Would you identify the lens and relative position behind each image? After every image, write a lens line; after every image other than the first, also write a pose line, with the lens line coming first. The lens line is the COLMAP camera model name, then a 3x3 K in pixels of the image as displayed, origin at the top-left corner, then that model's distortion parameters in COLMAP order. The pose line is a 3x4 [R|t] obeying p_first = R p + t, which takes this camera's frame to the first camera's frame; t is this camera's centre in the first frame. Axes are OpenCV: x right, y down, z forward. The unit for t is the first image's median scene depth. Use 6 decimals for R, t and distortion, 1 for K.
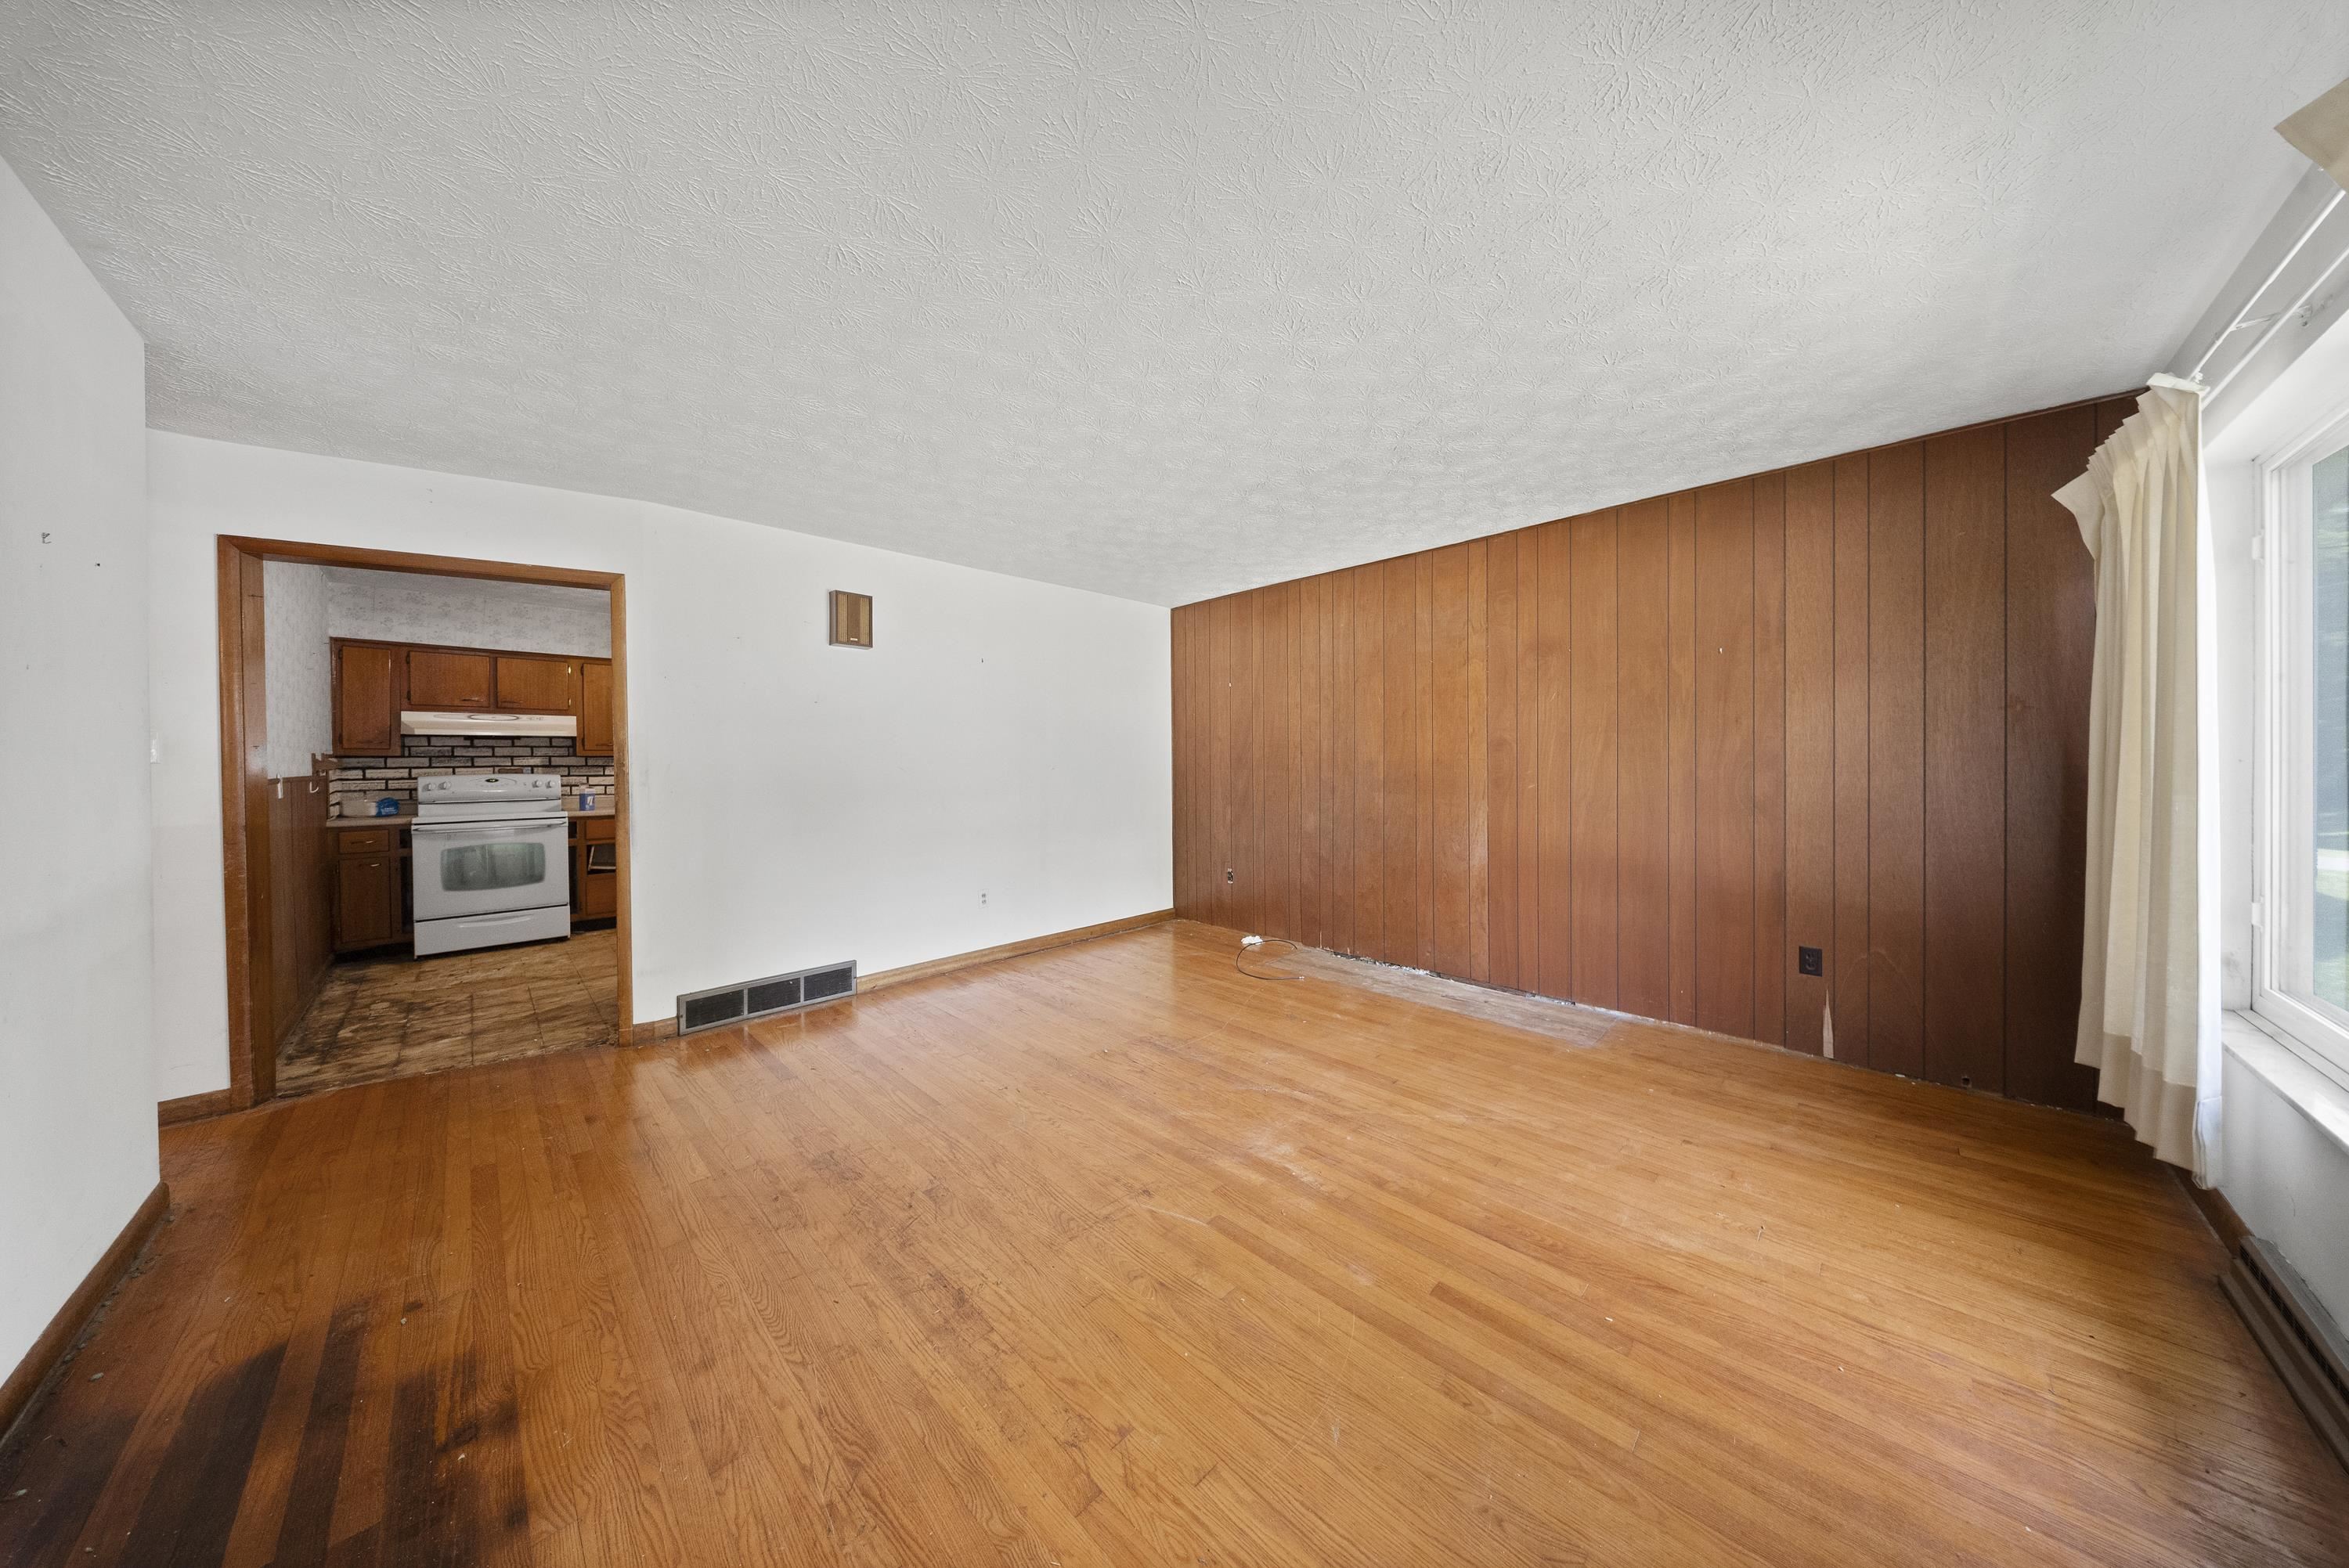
lens RADIAL K [[704.3, 0, 1181.2], [0, 704.3, 771.7], [0, 0, 1]] dist [0.000797, -0.000013]
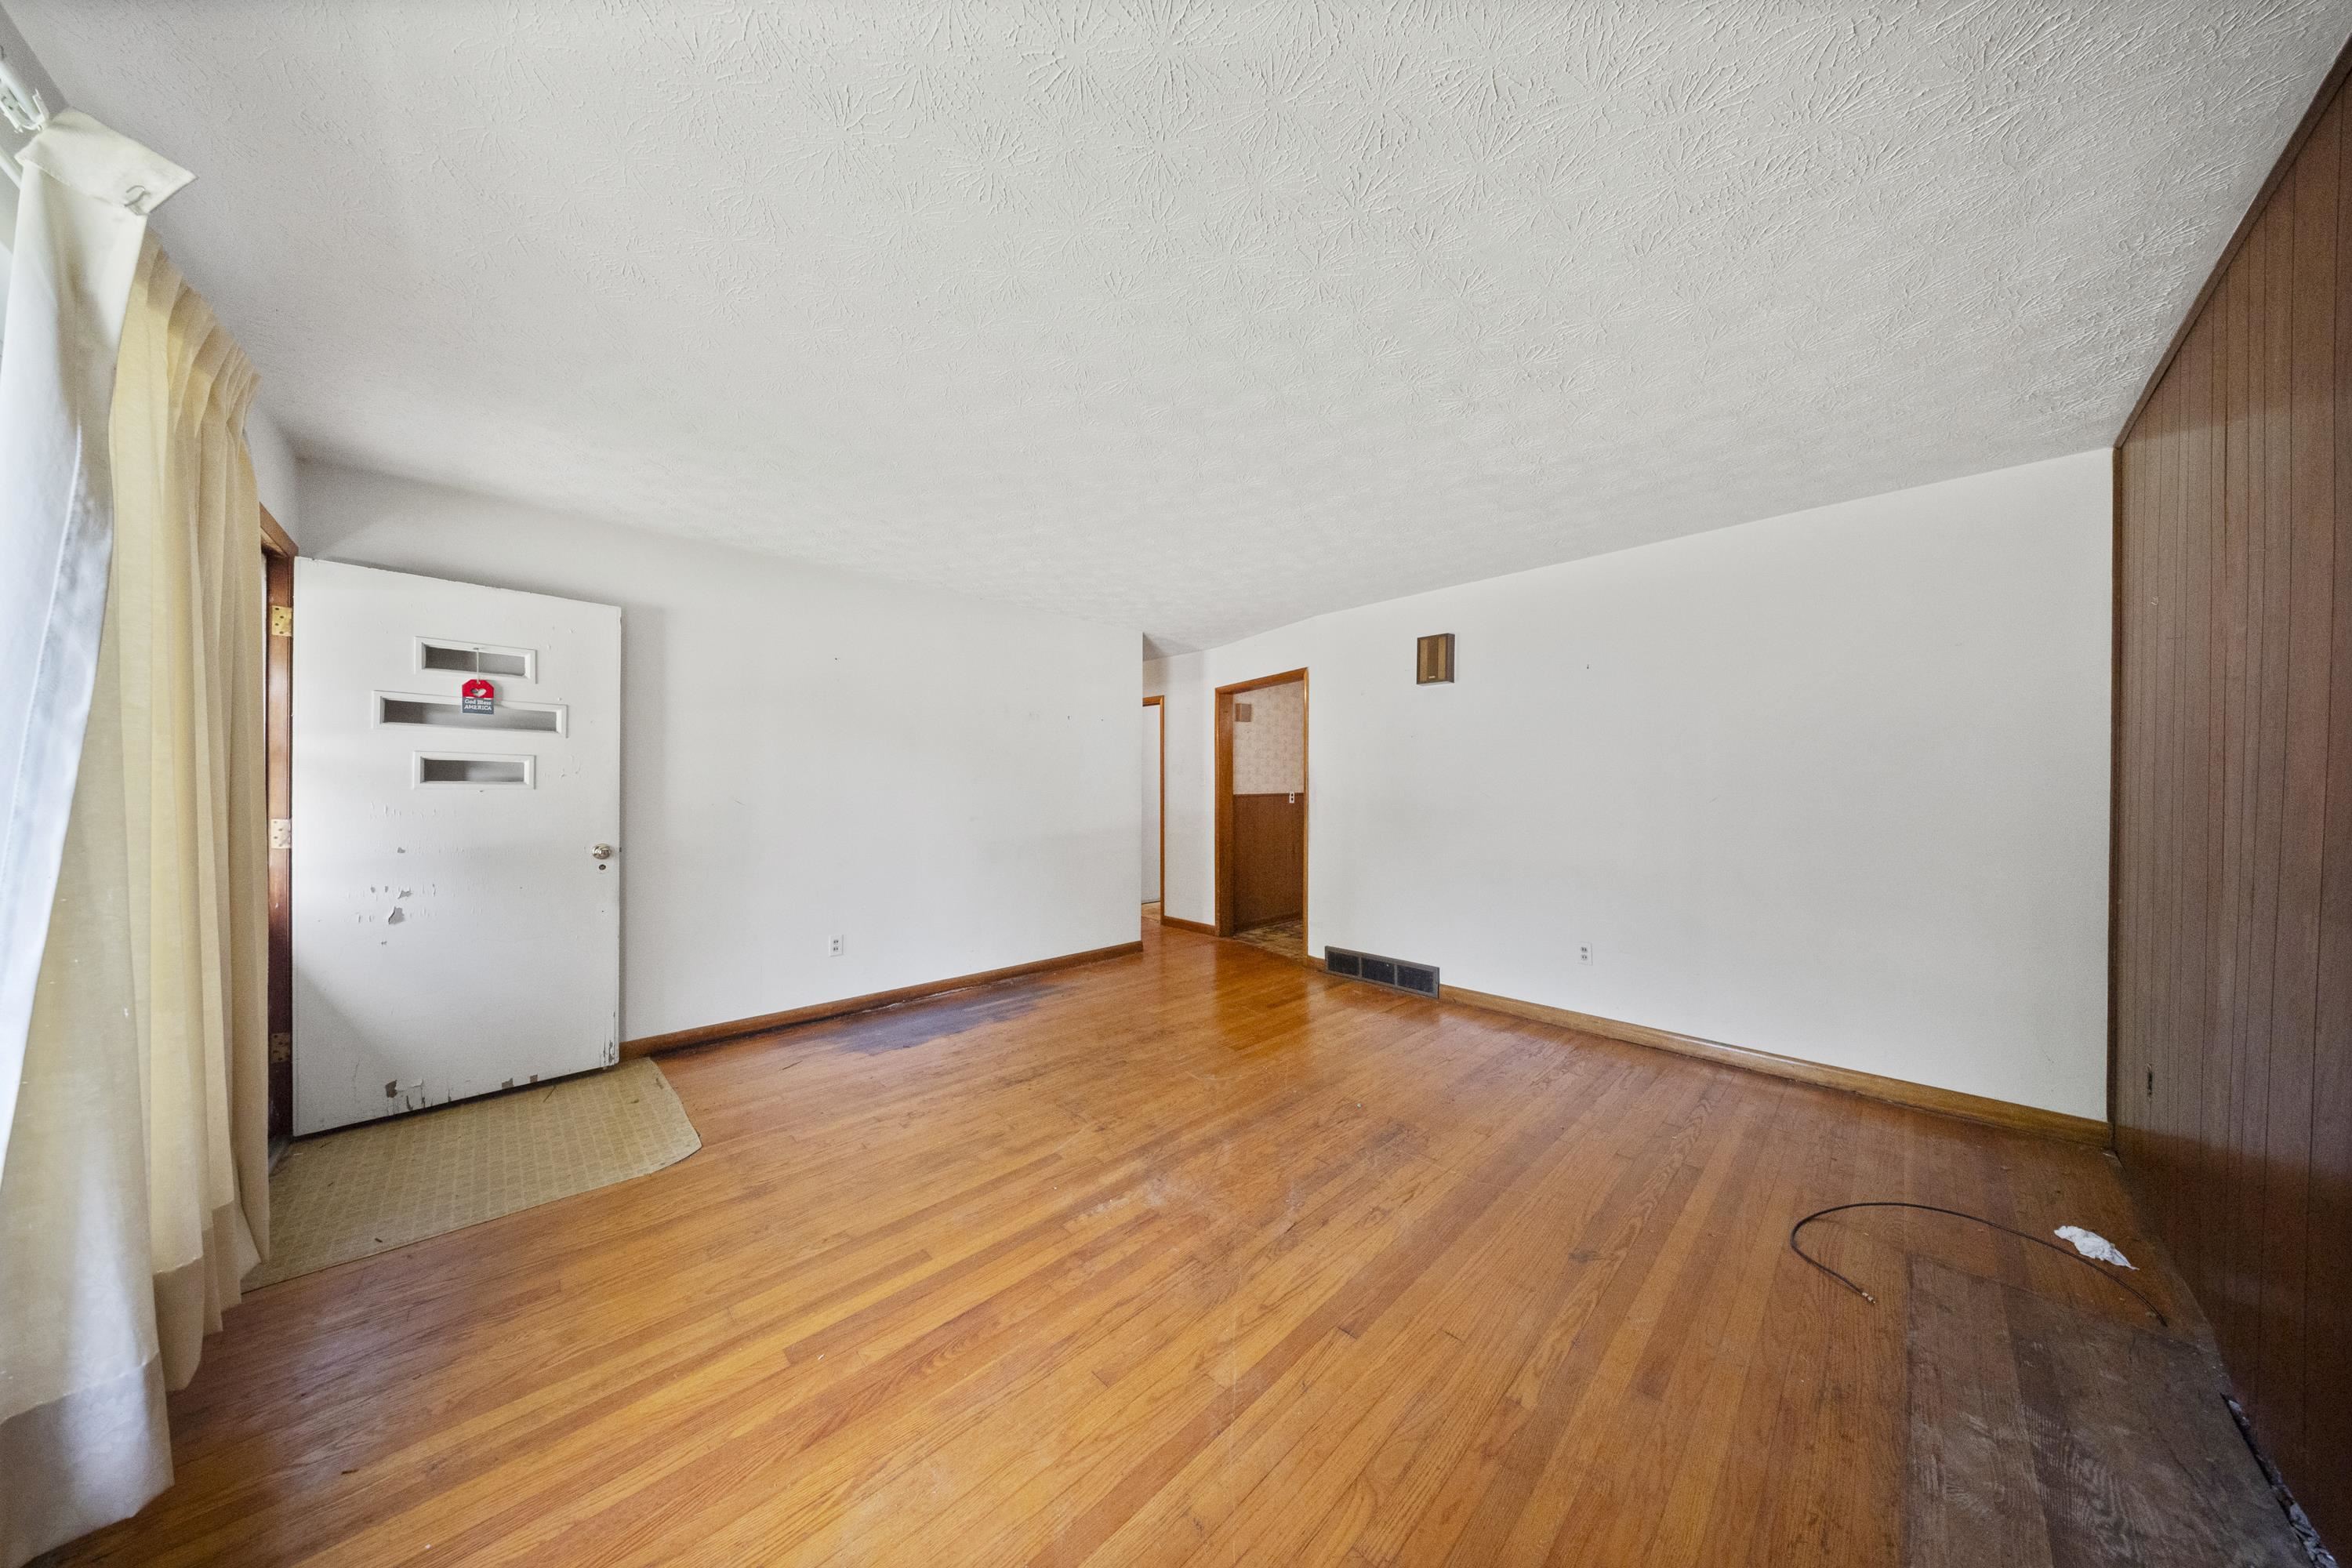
lens RADIAL K [[701.6, 0, 1176.0], [0, 701.6, 784.0], [0, 0, 1]] dist [0.001296, 0.000002]
pose [[-0.021218, 0.006464, -0.999754, 0.712491], [-0.019177, 0.999793, 0.006871, -0.021110], [0.999591, 0.019318, -0.021089, 0.678725]]
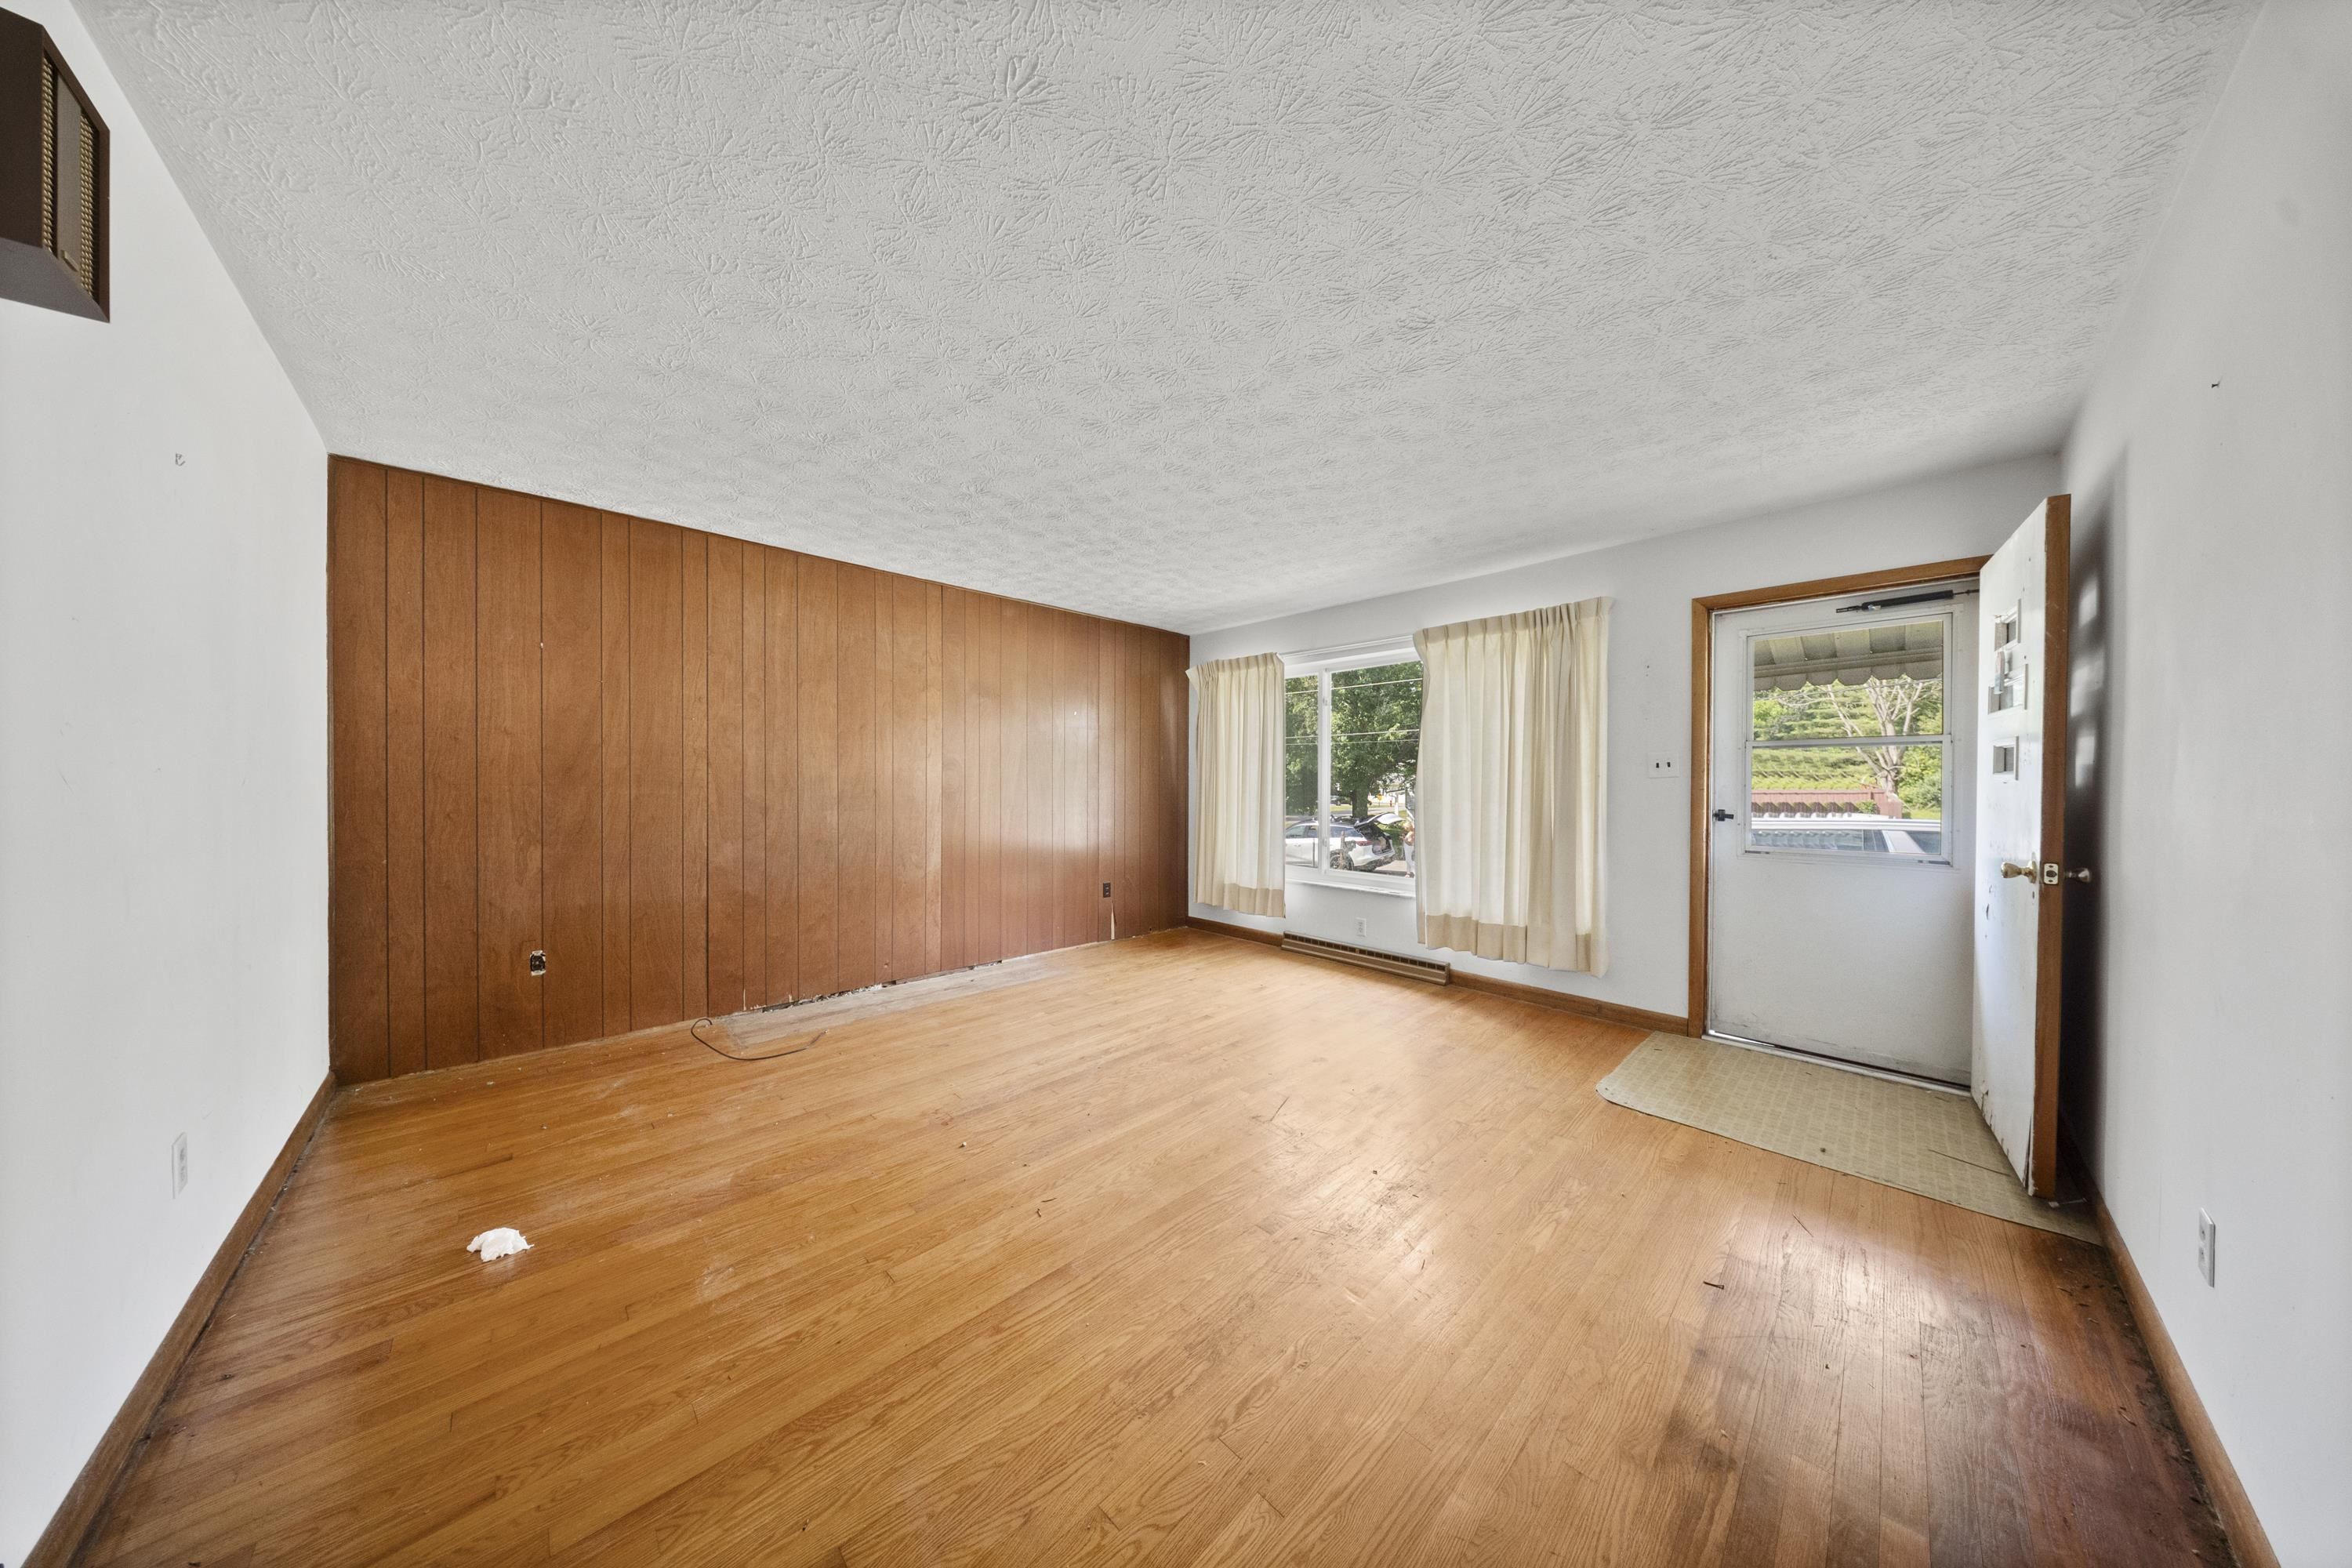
lens RADIAL K [[693.0, 0, 1176.0], [0, 693.0, 784.0], [0, 0, 1]] dist [0.000031, -0.000023]
pose [[0.023200, 0.006553, 0.999709, -0.763645], [0.009262, 0.999934, -0.006769, 0.006054], [-0.999688, 0.009416, 0.023138, 0.654895]]
